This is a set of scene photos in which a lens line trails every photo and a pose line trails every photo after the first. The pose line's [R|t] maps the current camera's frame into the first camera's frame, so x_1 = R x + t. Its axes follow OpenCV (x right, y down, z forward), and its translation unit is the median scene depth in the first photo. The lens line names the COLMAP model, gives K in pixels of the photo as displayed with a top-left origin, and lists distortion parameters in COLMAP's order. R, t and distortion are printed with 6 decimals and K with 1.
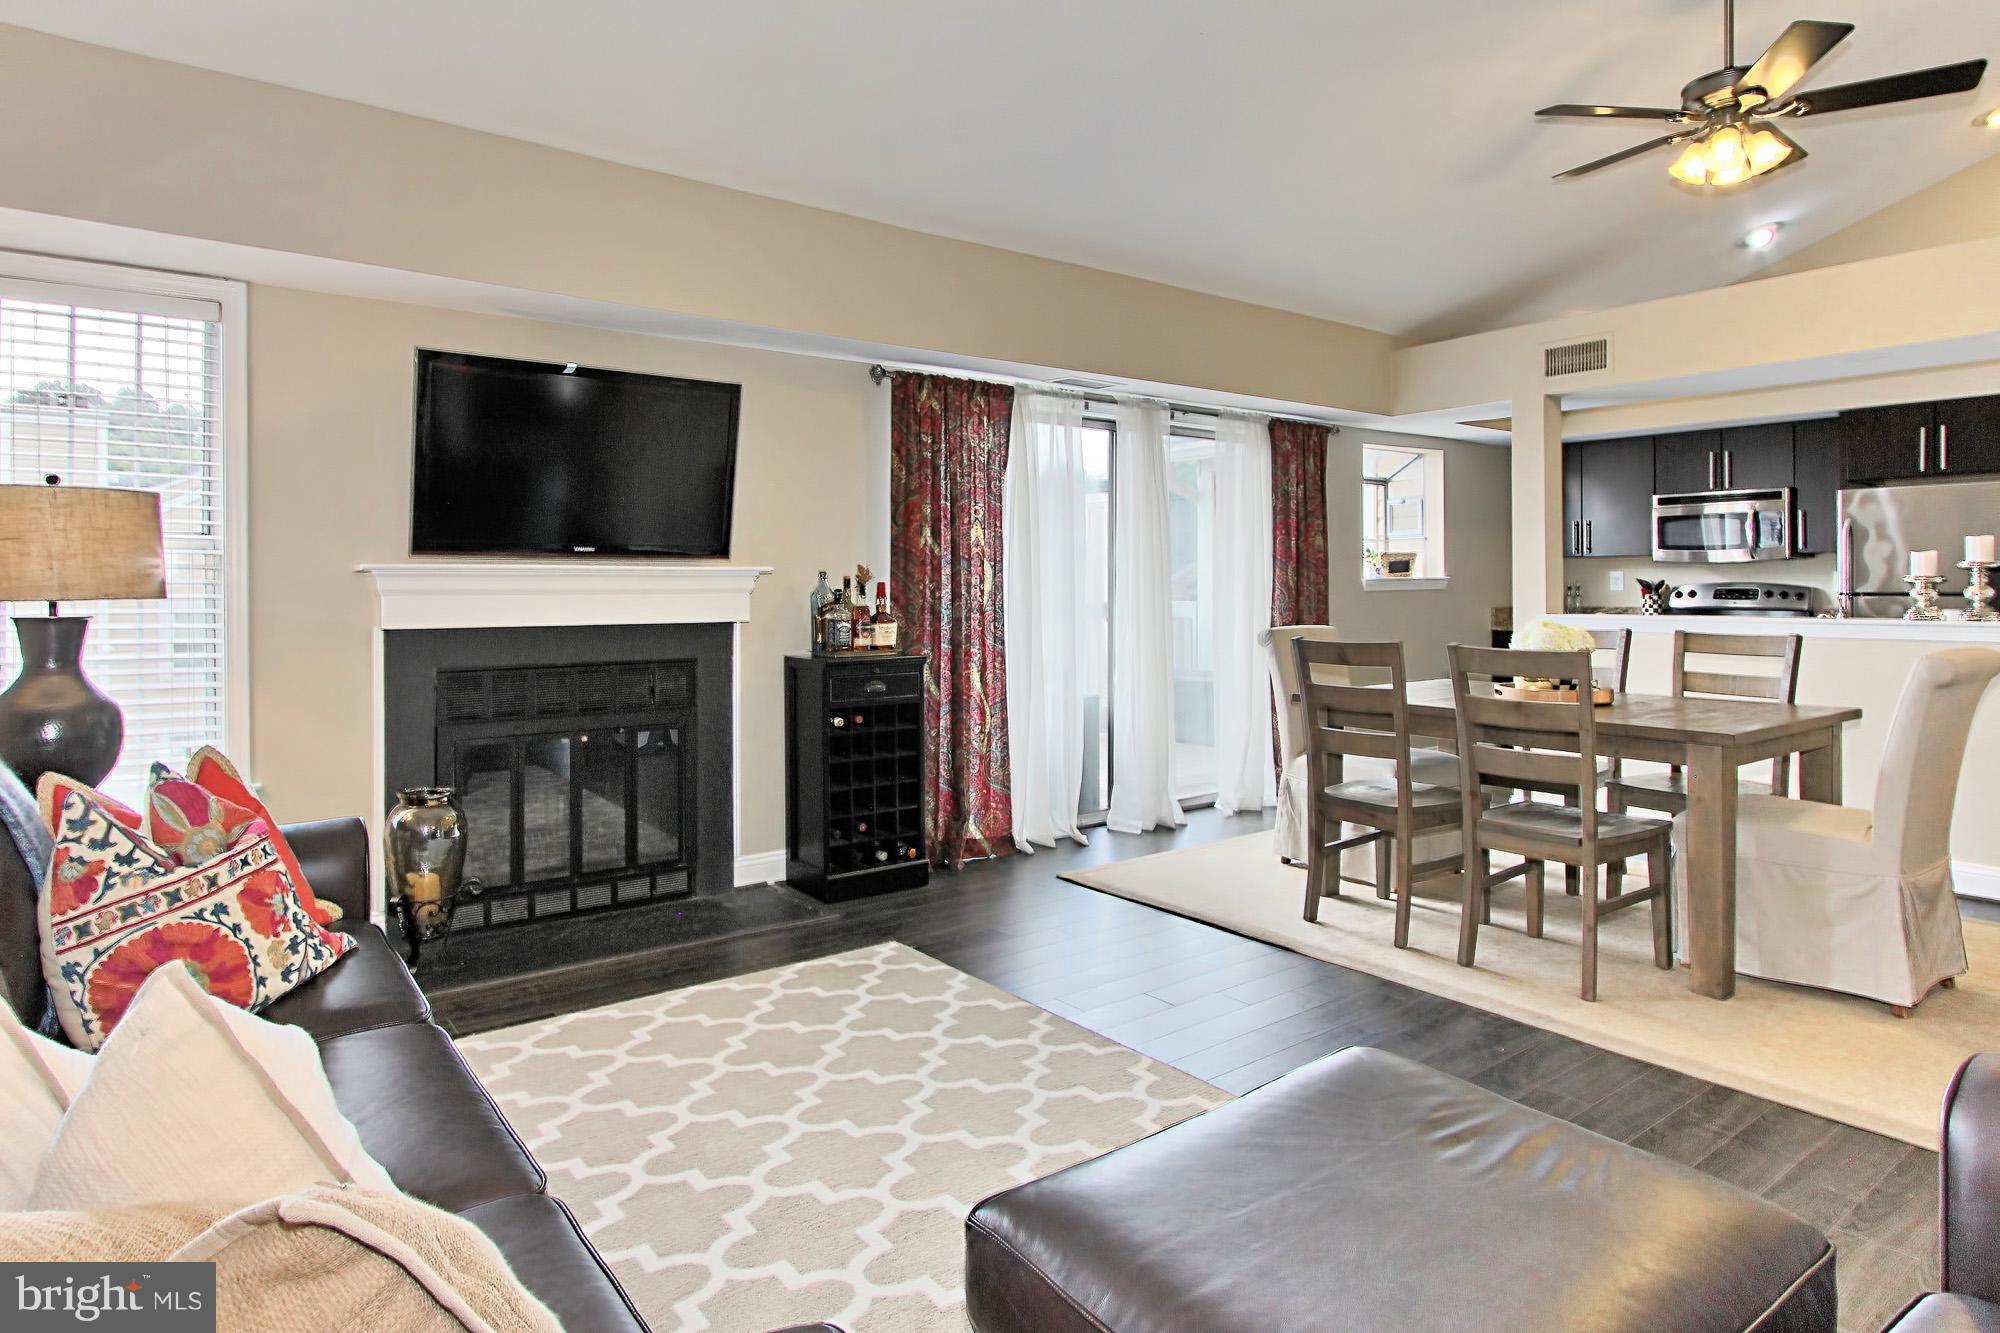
lens RADIAL K [[1152.8, 0, 1002.5], [0, 1152.8, 572.2], [0, 0, 1]] dist [-0.003302, -0.000497]
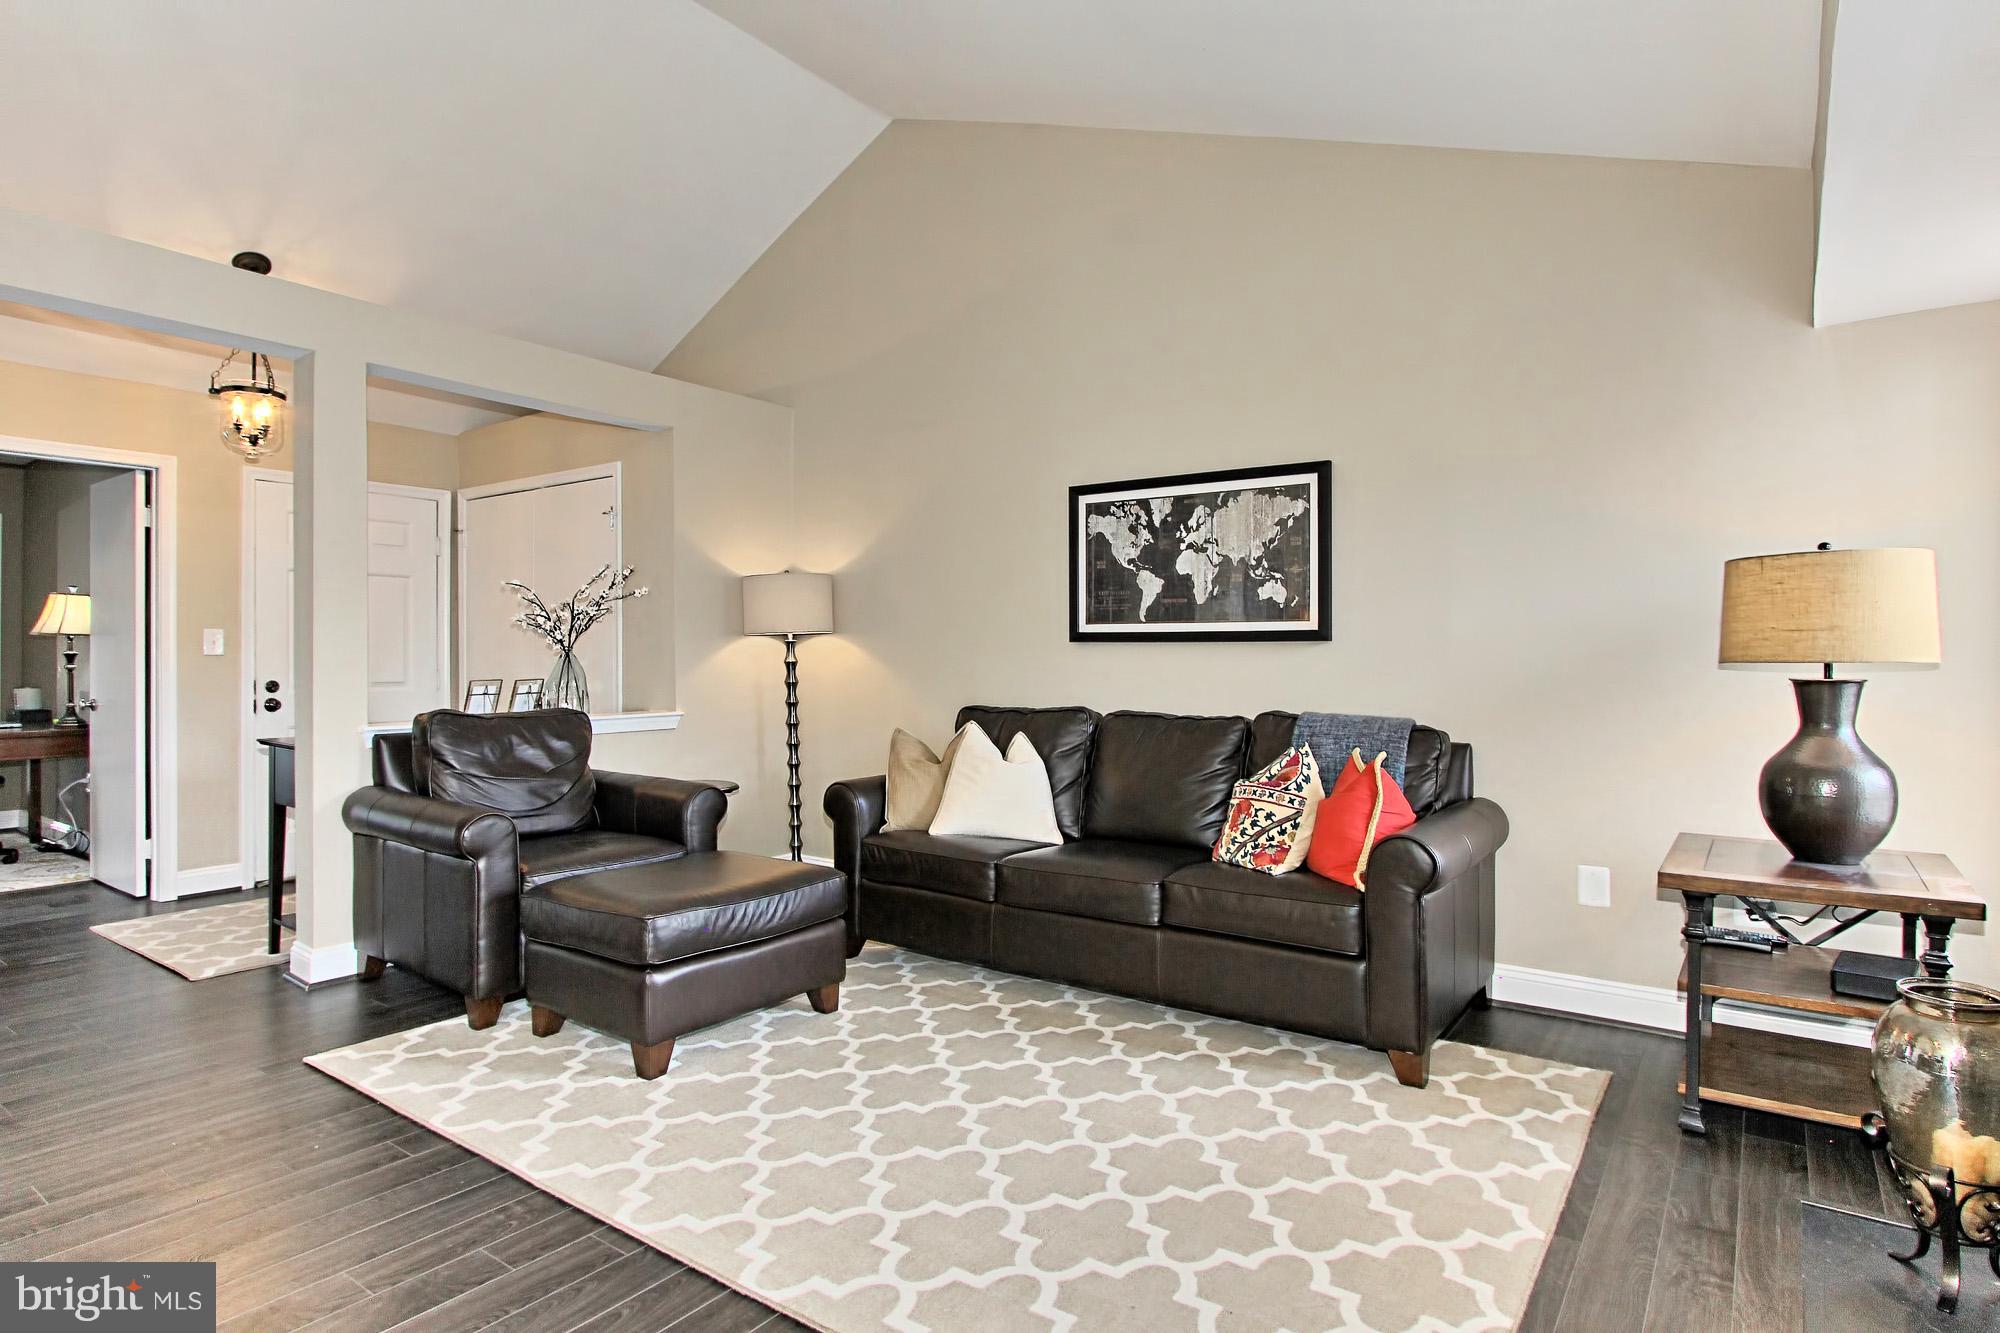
lens RADIAL K [[1067.8, 0, 1013.8], [0, 1067.8, 656.1], [0, 0, 1]] dist [-0.002195, 0.005344]
pose [[-0.950229, 0.001416, -0.311548, 0.104112], [0.002831, 0.999988, -0.004088, 0.012053], [0.311539, -0.004766, -0.950222, 0.999255]]
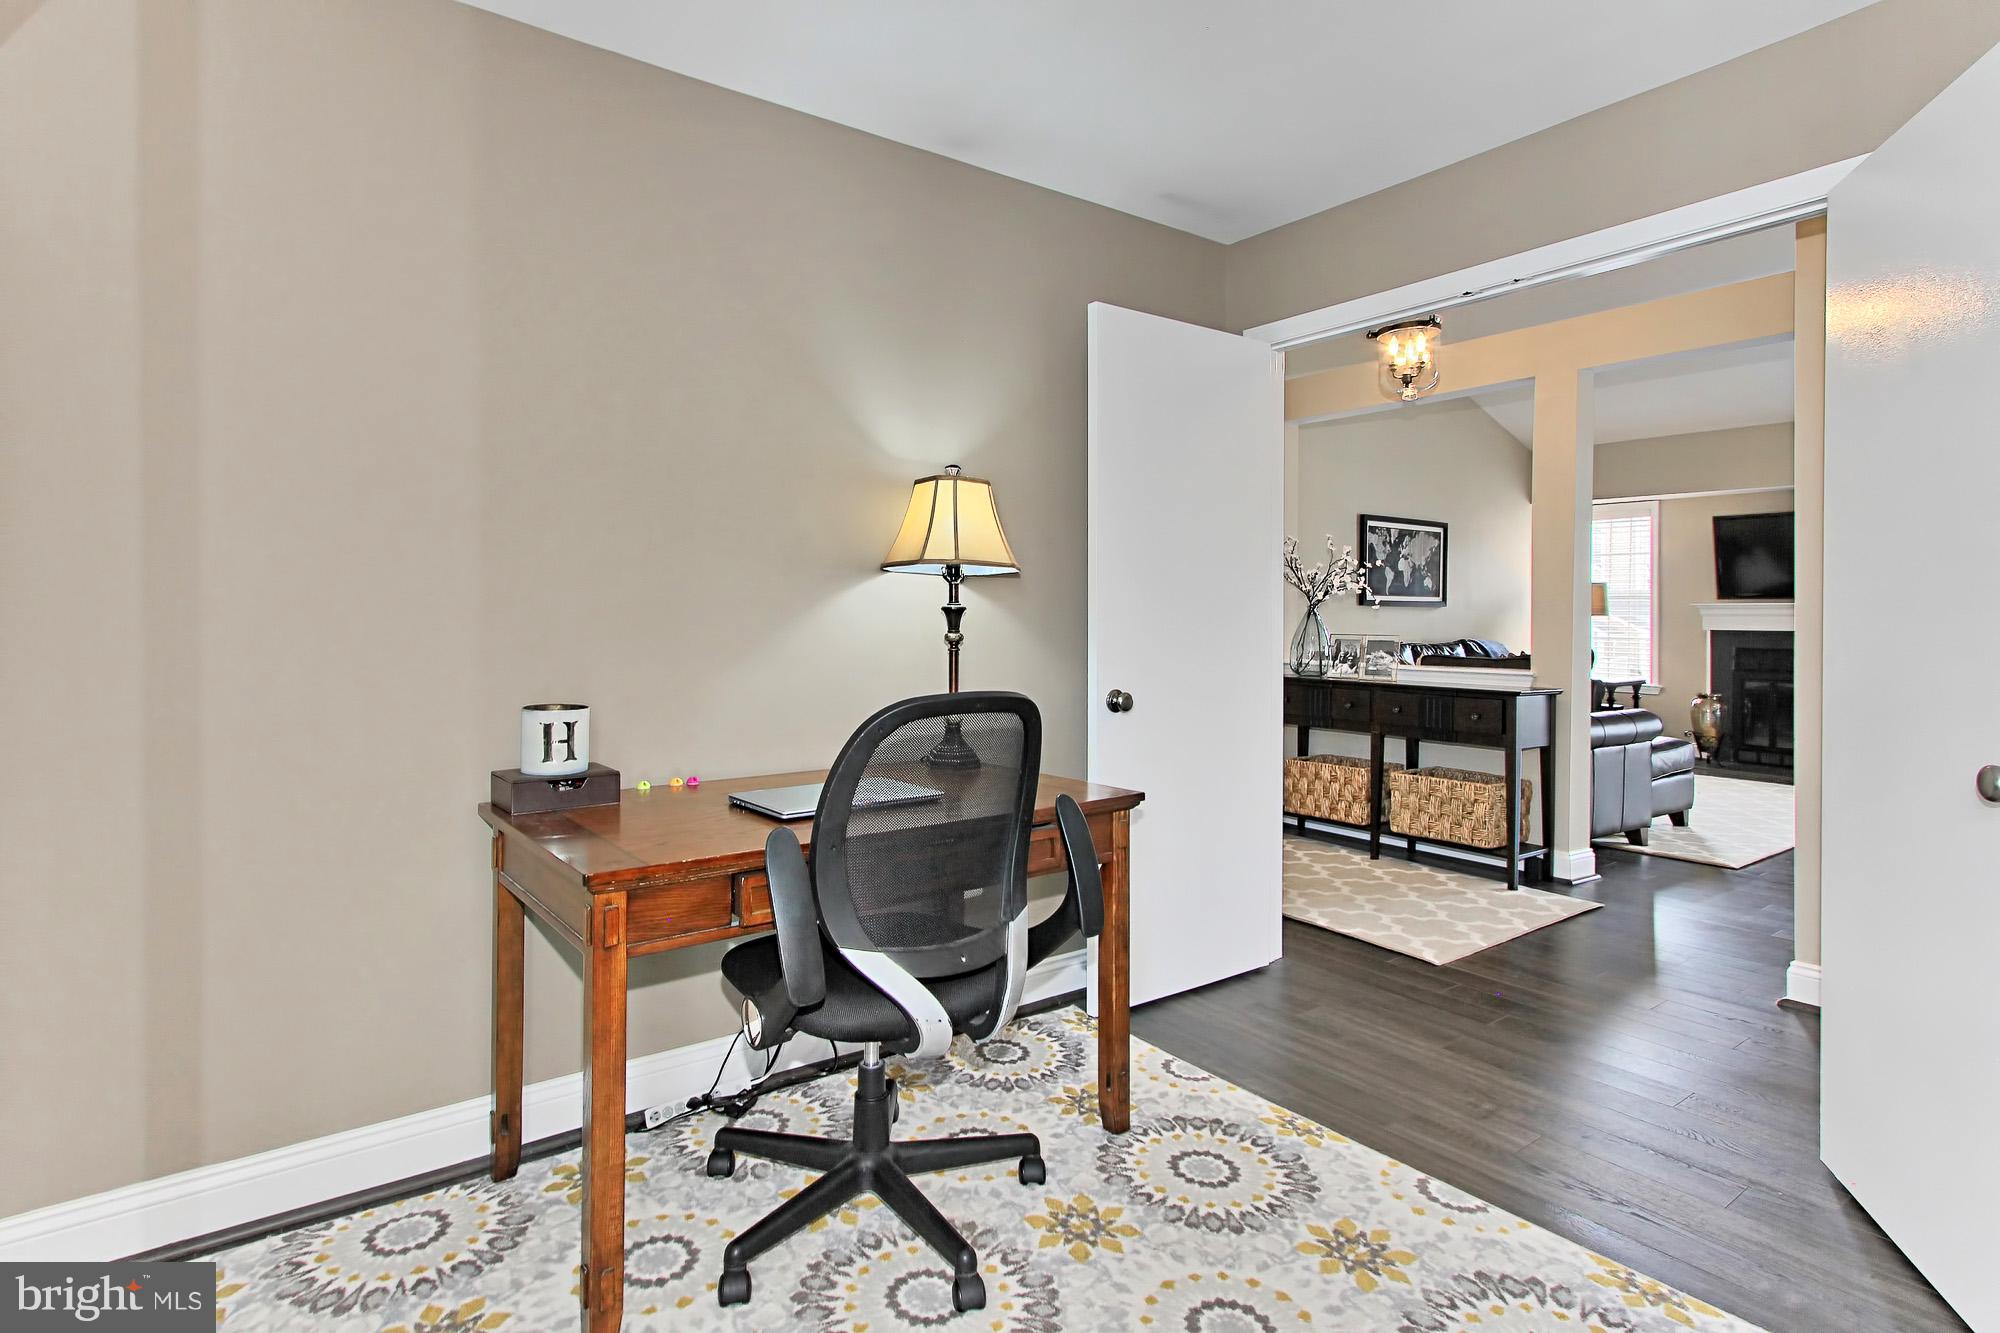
lens RADIAL K [[1048.3, 0, 980.6], [0, 1048.3, 616.8], [0, 0, 1]] dist [0.028465, 0.001764]
pose [[0.007733, 0.004402, -0.999960, 1.319106], [0.002971, 0.999986, 0.004425, 0.004338], [0.999966, -0.003006, 0.007720, -0.444282]]
